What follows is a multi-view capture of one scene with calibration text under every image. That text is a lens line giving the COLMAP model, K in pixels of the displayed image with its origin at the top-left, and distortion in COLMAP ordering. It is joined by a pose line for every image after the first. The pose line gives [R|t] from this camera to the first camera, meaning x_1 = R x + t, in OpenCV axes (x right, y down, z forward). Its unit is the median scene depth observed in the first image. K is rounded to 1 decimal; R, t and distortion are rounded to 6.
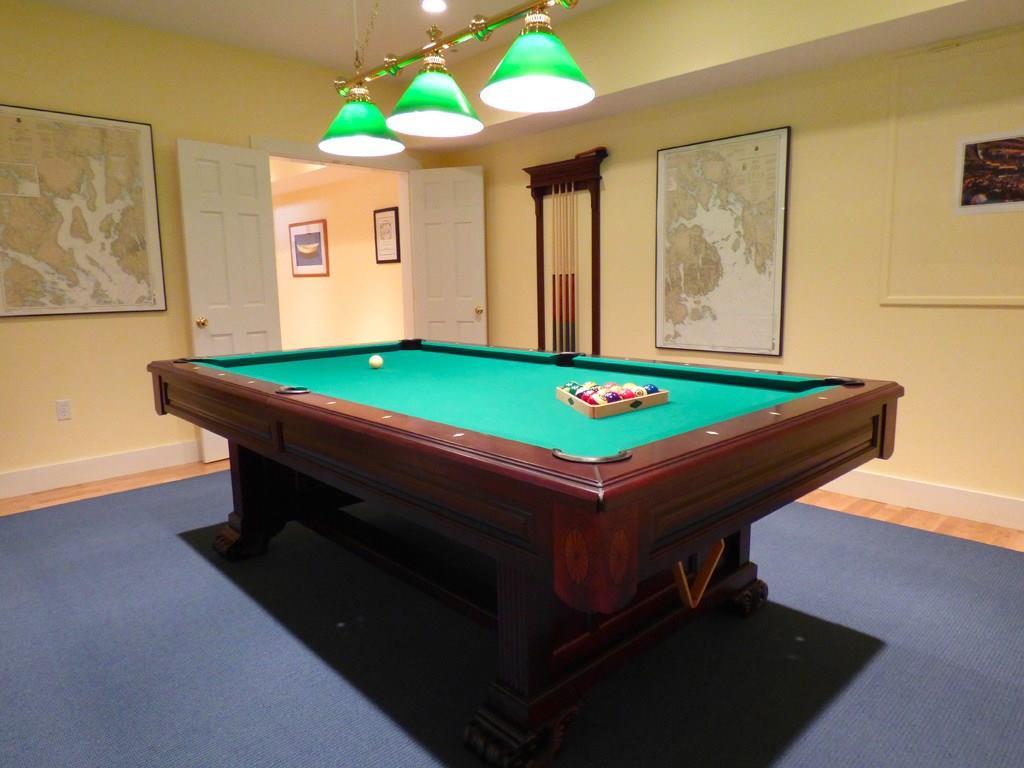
lens RADIAL K [[637.7, 0, 513.4], [0, 637.7, 435.7], [0, 0, 1]] dist [-0.096419, -0.000541]
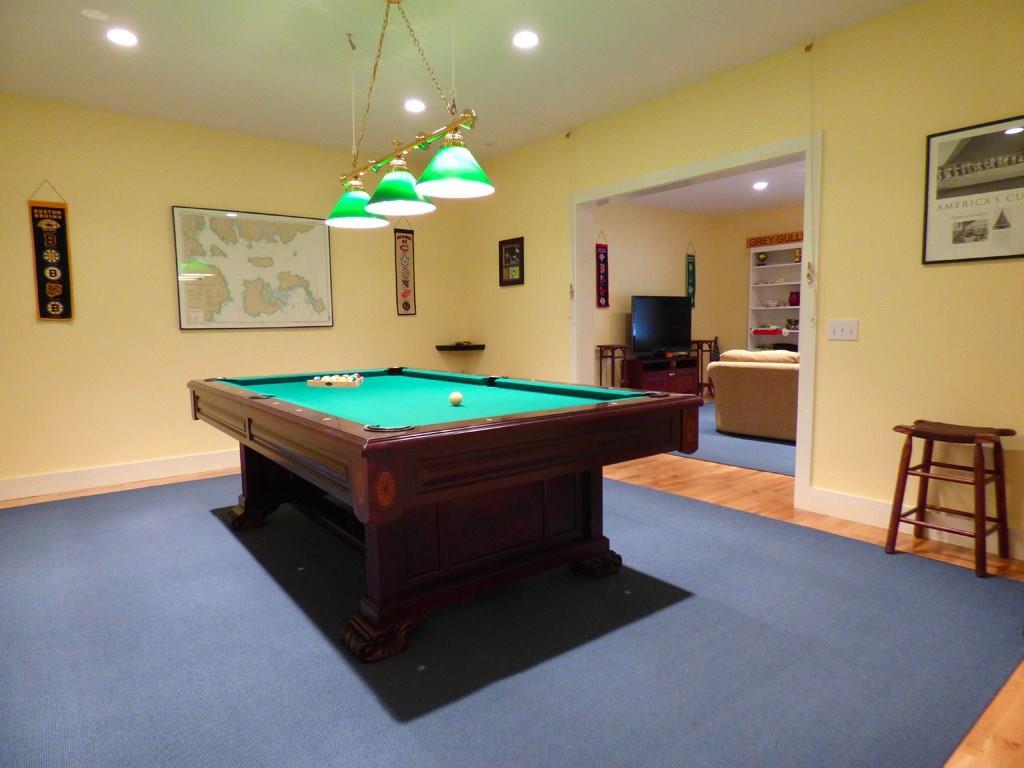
lens RADIAL K [[619.8, 0, 512.0], [0, 619.8, 384.0], [0, 0, 1]] dist [-0.012919, 0.000337]
pose [[0.992979, 0.003858, -0.118230, 0.271142], [-0.019473, 0.991165, -0.131199, 0.050631], [0.116679, 0.132580, 0.984281, -0.246436]]
